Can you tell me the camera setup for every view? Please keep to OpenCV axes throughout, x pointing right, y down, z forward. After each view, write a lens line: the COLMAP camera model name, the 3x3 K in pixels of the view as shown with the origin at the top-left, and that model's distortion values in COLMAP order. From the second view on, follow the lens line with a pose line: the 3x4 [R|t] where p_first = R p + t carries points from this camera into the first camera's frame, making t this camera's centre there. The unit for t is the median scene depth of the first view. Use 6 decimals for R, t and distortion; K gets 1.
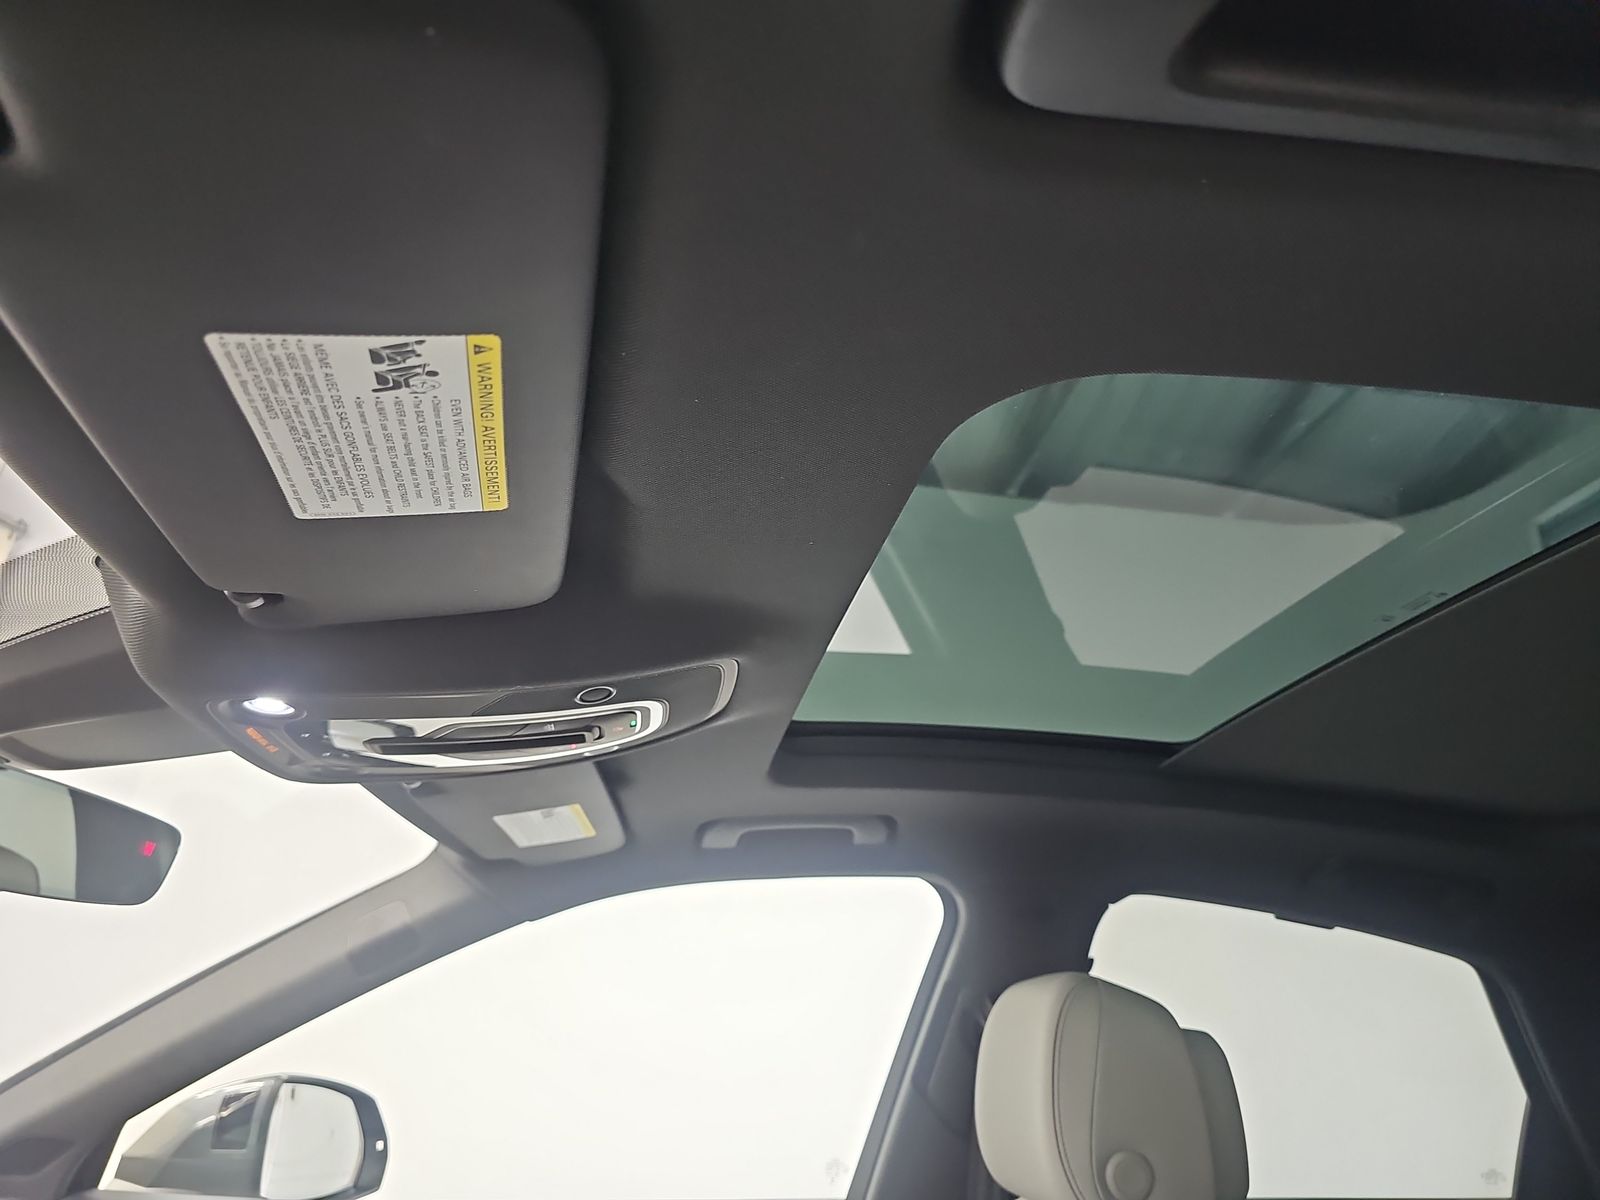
lens RADIAL K [[1088.4, 0, 800.0], [0, 1088.4, 600.0], [0, 0, 1]] dist [-0.001281, -0.001789]
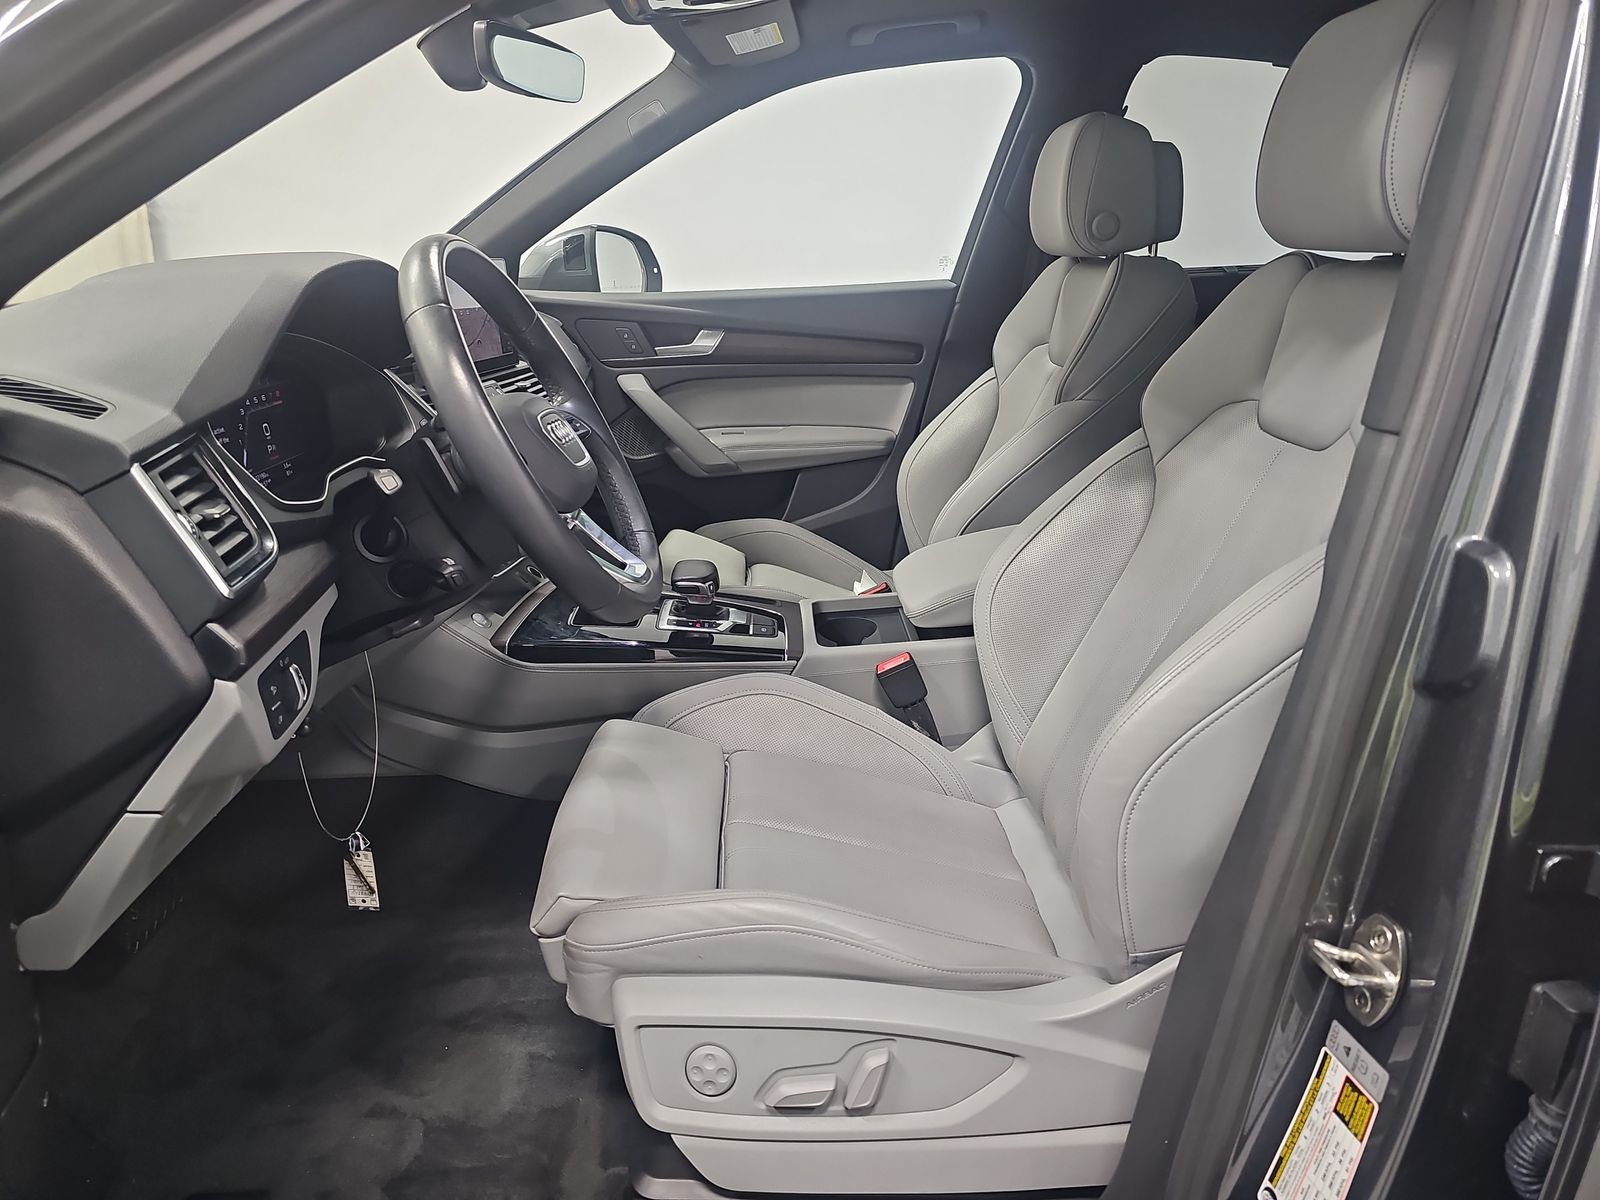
lens RADIAL K [[1088.4, 0, 800.0], [0, 1088.4, 600.0], [0, 0, 1]] dist [-0.001281, -0.001789]
pose [[0.991517, -0.020499, -0.128347, 0.016215], [0.097877, 0.767491, 0.633544, -0.128334], [0.085518, -0.640732, 0.762987, -0.574058]]
